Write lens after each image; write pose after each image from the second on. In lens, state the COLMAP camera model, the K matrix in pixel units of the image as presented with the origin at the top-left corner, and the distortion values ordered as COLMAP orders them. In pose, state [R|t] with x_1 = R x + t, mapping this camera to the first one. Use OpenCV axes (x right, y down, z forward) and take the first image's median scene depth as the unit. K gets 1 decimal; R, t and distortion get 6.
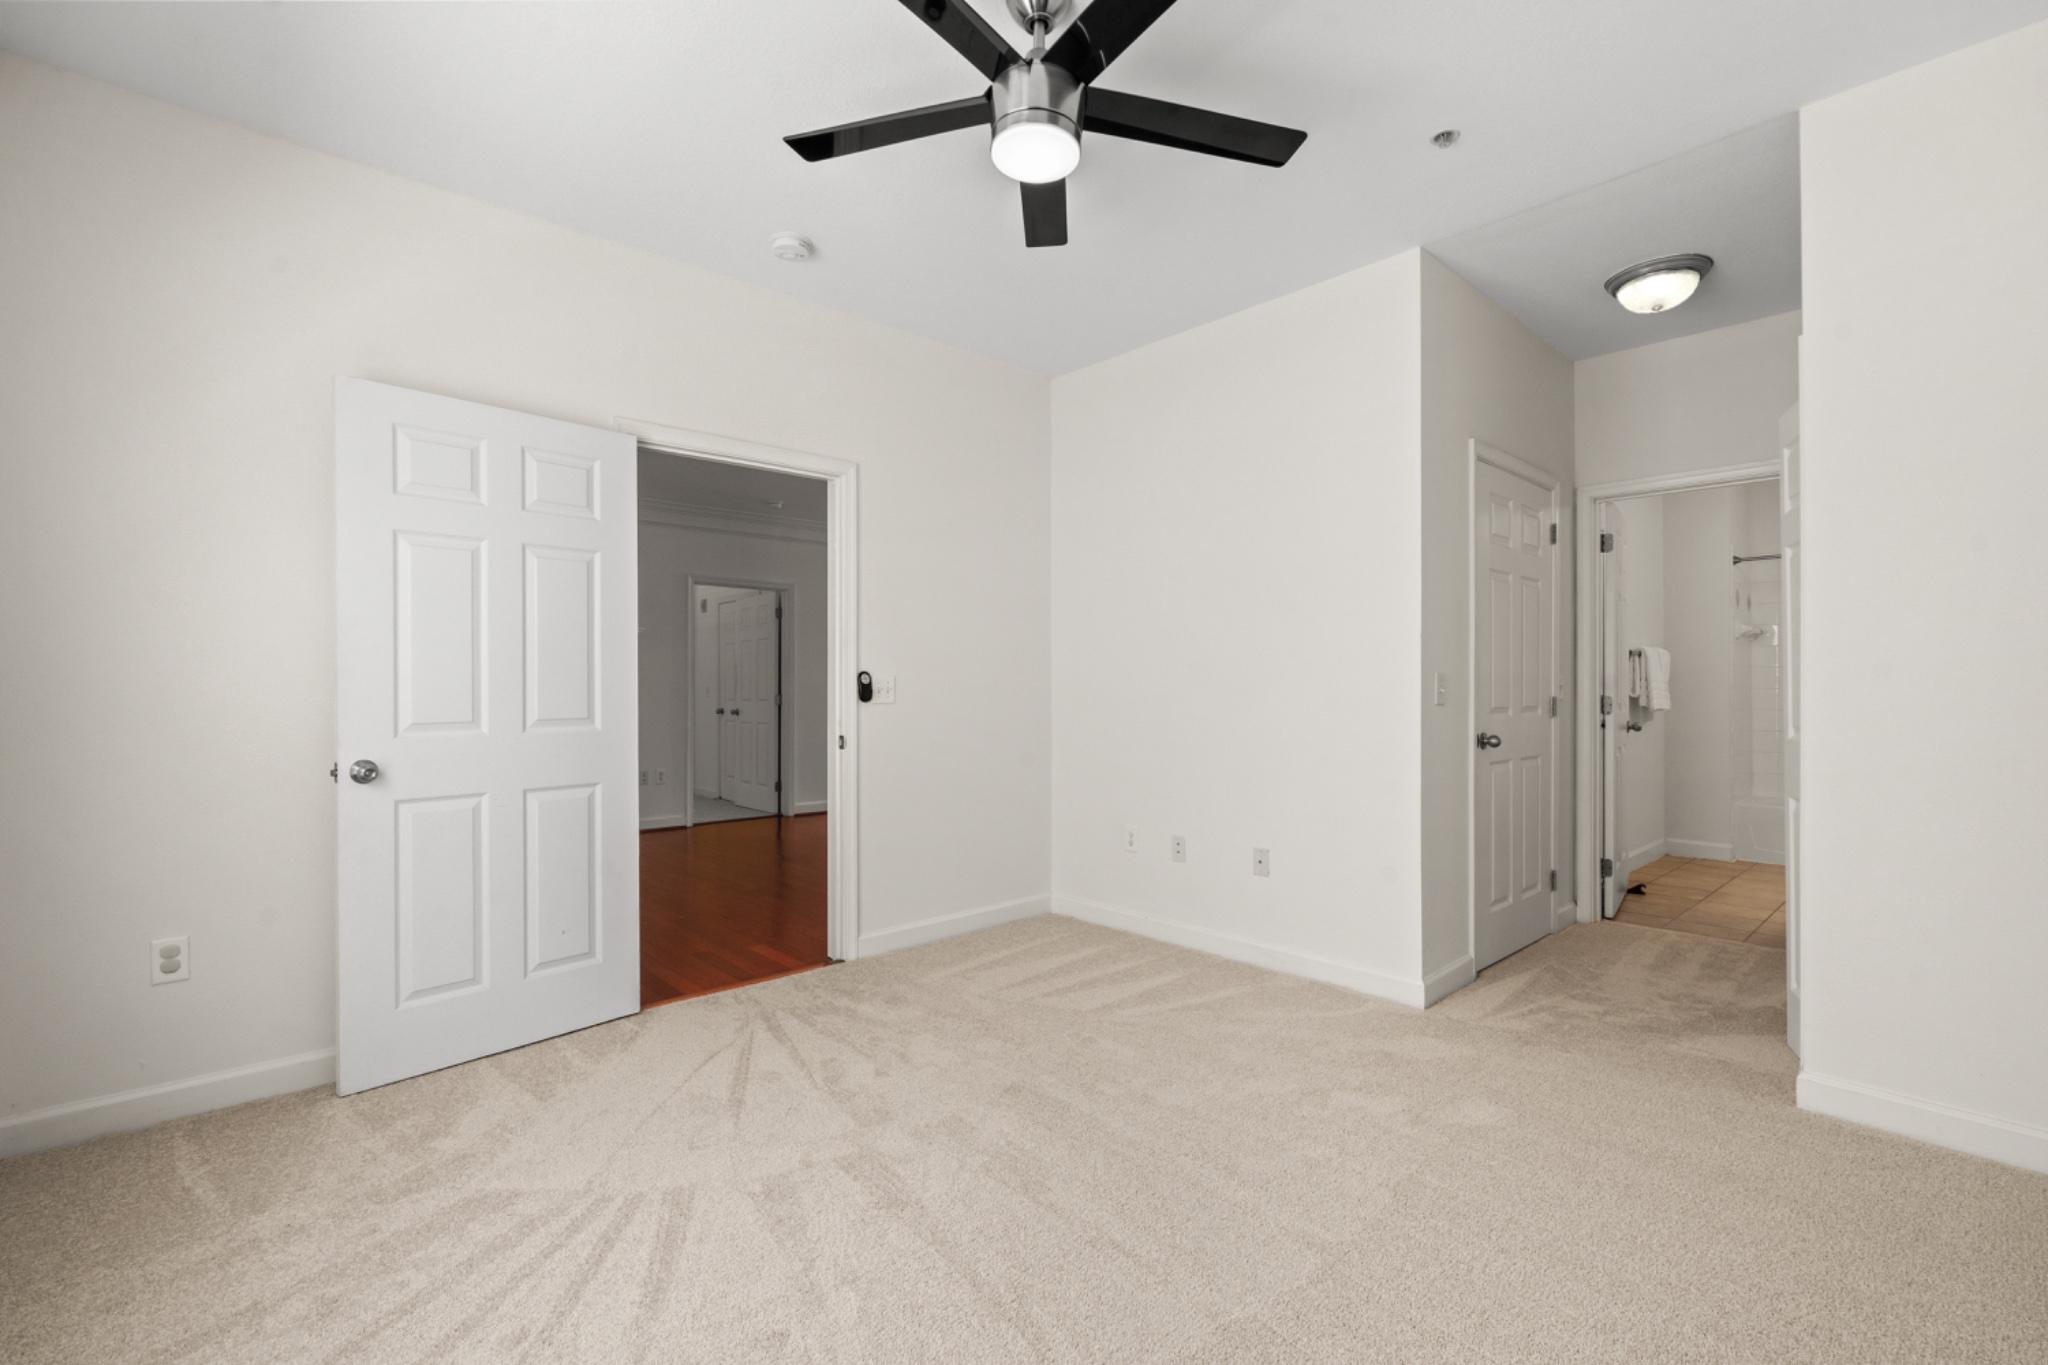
lens RADIAL K [[903.2, 0, 1016.2], [0, 903.2, 690.2], [0, 0, 1]] dist [-0.001109, 0.000194]
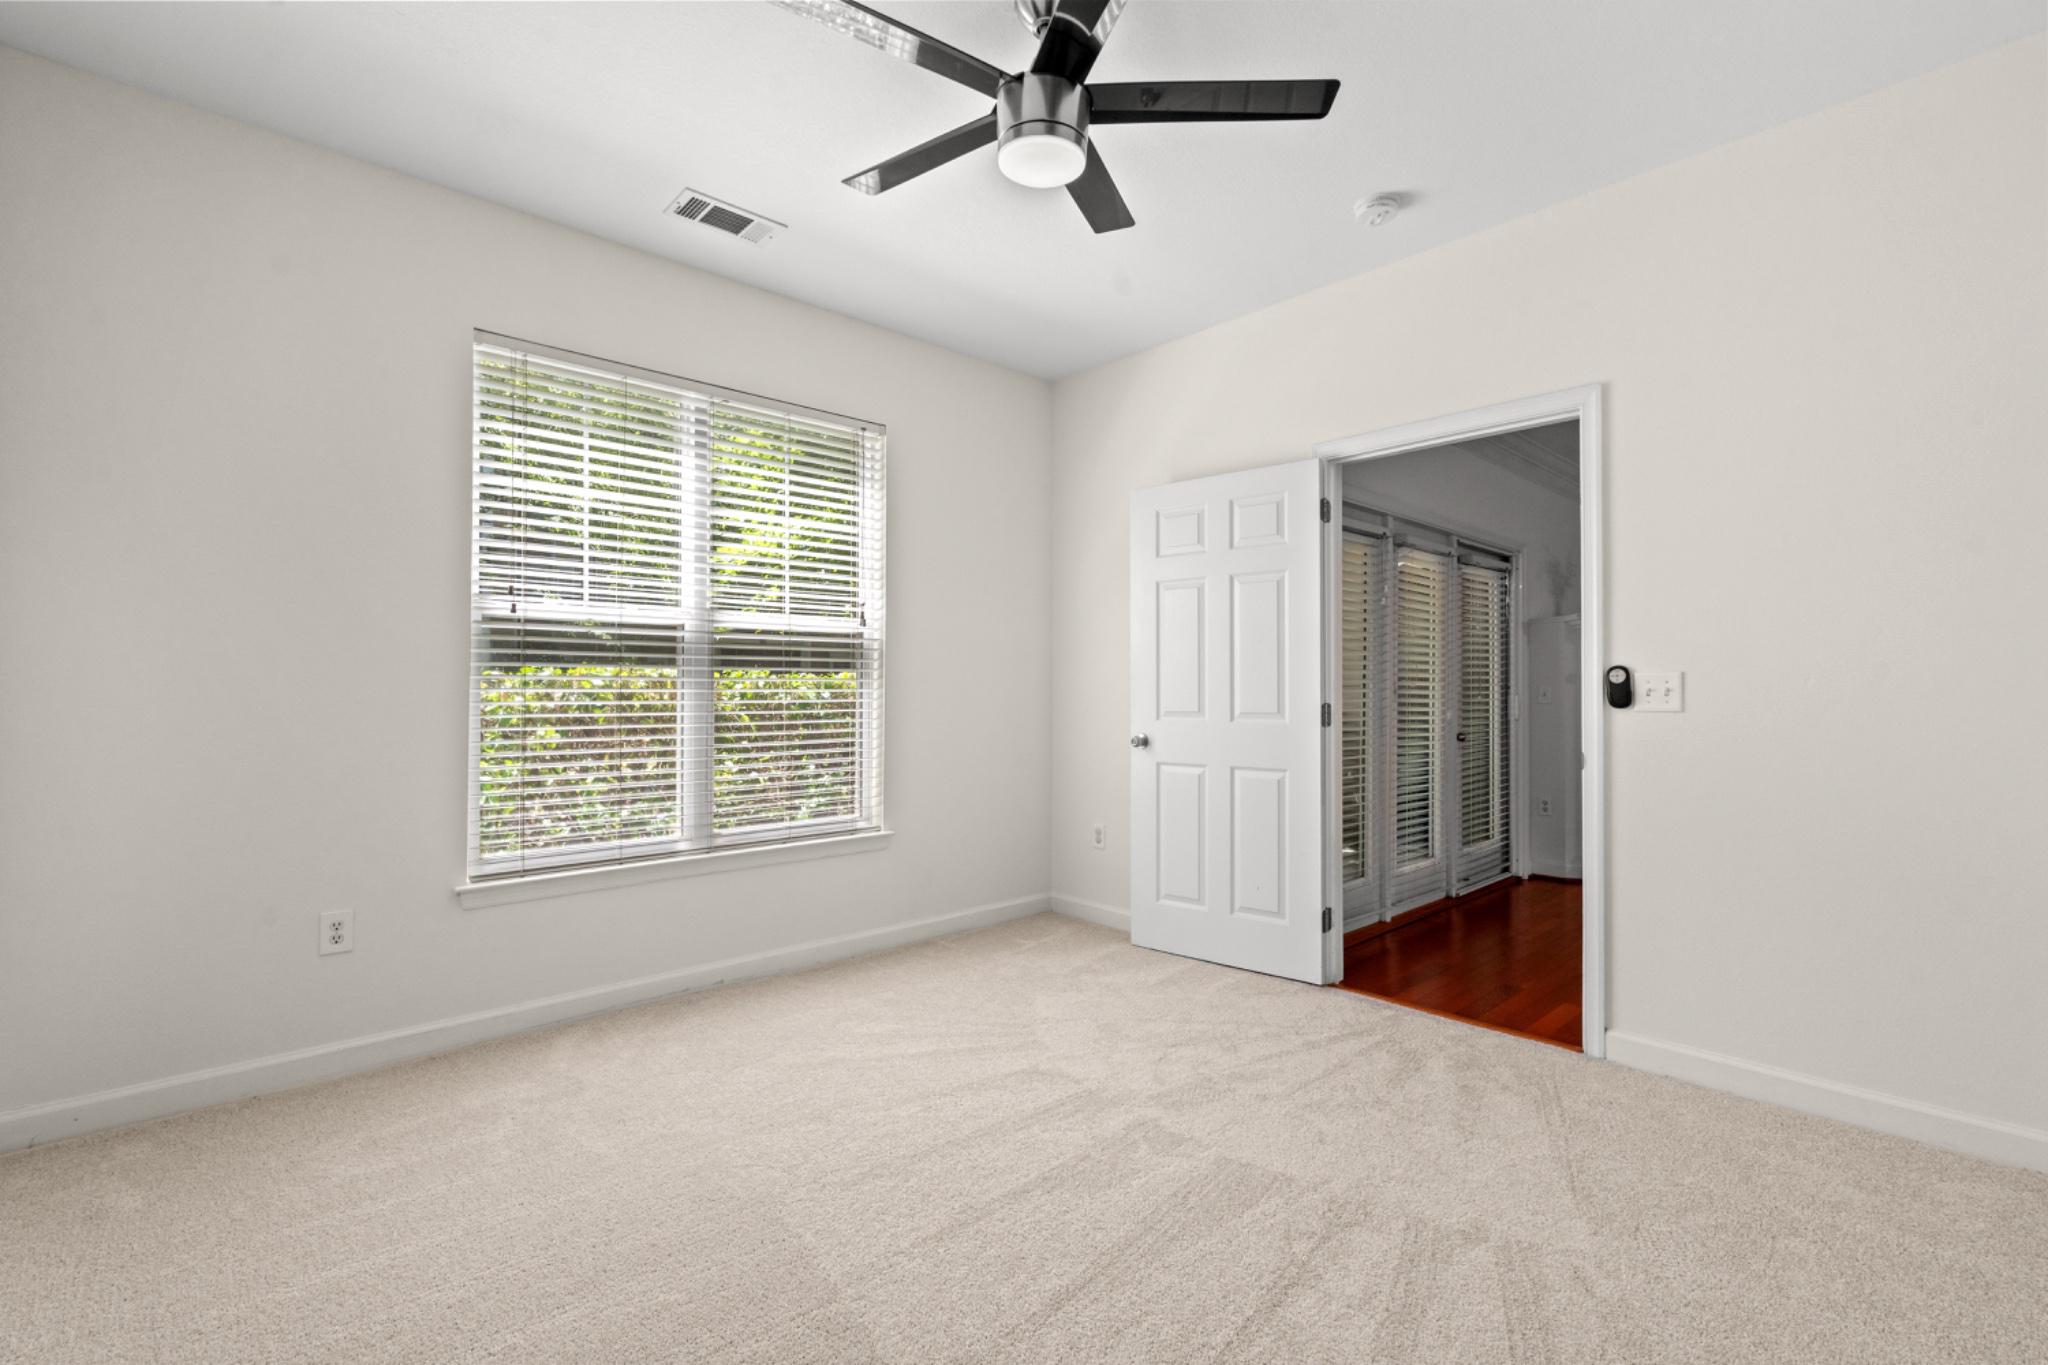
lens RADIAL K [[903.2, 0, 1016.2], [0, 903.2, 690.2], [0, 0, 1]] dist [-0.001109, 0.000194]
pose [[0.001416, 0.003275, -0.999994, 0.731683], [-0.007465, 0.999967, 0.003265, -0.000162], [0.999971, 0.007460, 0.001440, 0.686264]]
